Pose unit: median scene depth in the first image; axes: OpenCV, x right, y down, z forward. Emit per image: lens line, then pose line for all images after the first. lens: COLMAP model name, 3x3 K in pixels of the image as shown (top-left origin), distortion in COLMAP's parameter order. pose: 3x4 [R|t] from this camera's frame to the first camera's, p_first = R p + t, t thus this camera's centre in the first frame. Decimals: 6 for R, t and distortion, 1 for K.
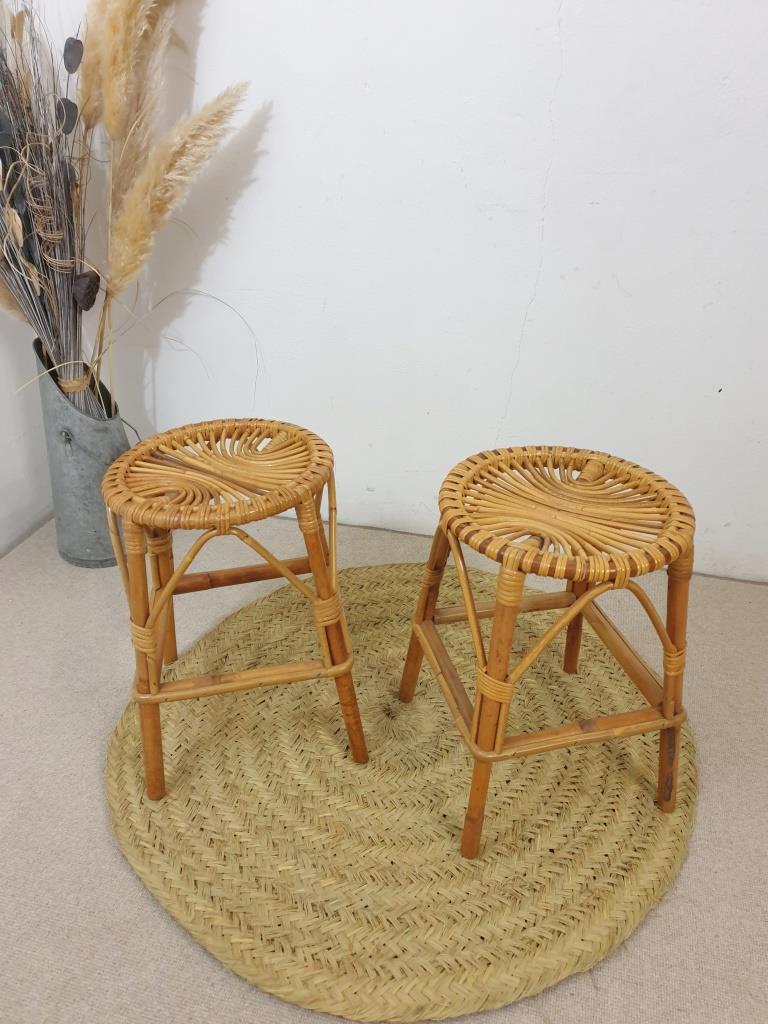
lens RADIAL K [[826.4, 0, 378.1], [0, 826.4, 524.3], [0, 0, 1]] dist [0.030556, 0.013337]
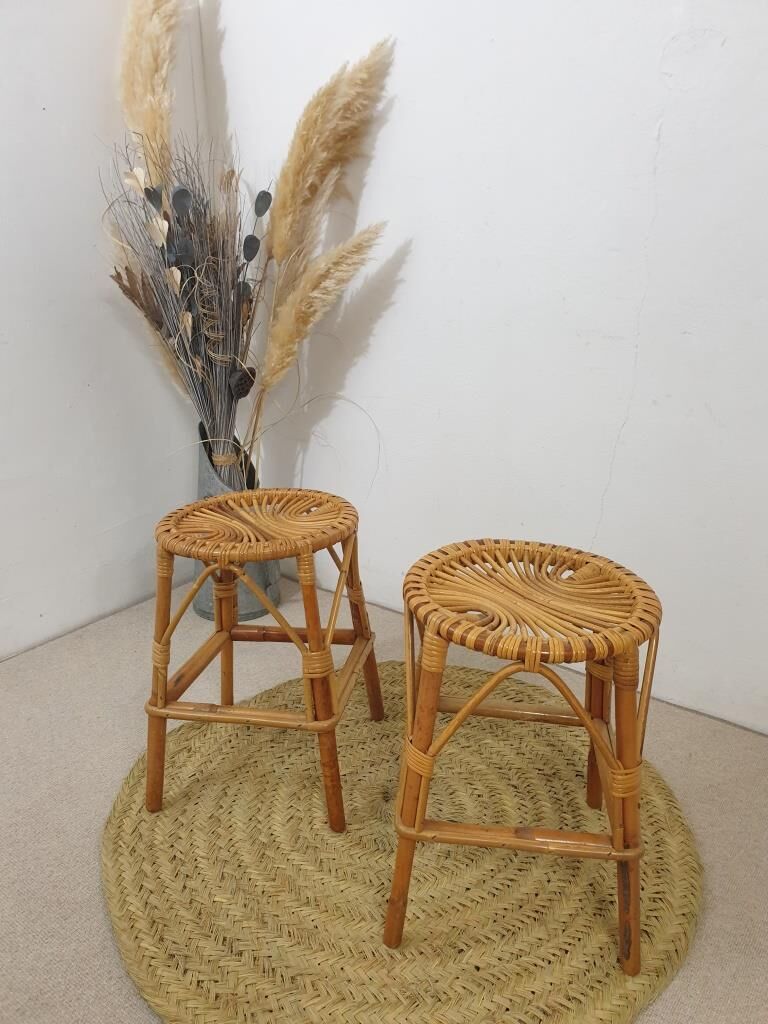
lens RADIAL K [[826.4, 0, 378.1], [0, 826.4, 524.3], [0, 0, 1]] dist [0.030556, 0.013337]
pose [[0.926619, 0.133131, -0.351643, 0.336852], [-0.196681, 0.968687, -0.151534, 0.070536], [0.320458, 0.209576, 0.923788, 0.004686]]
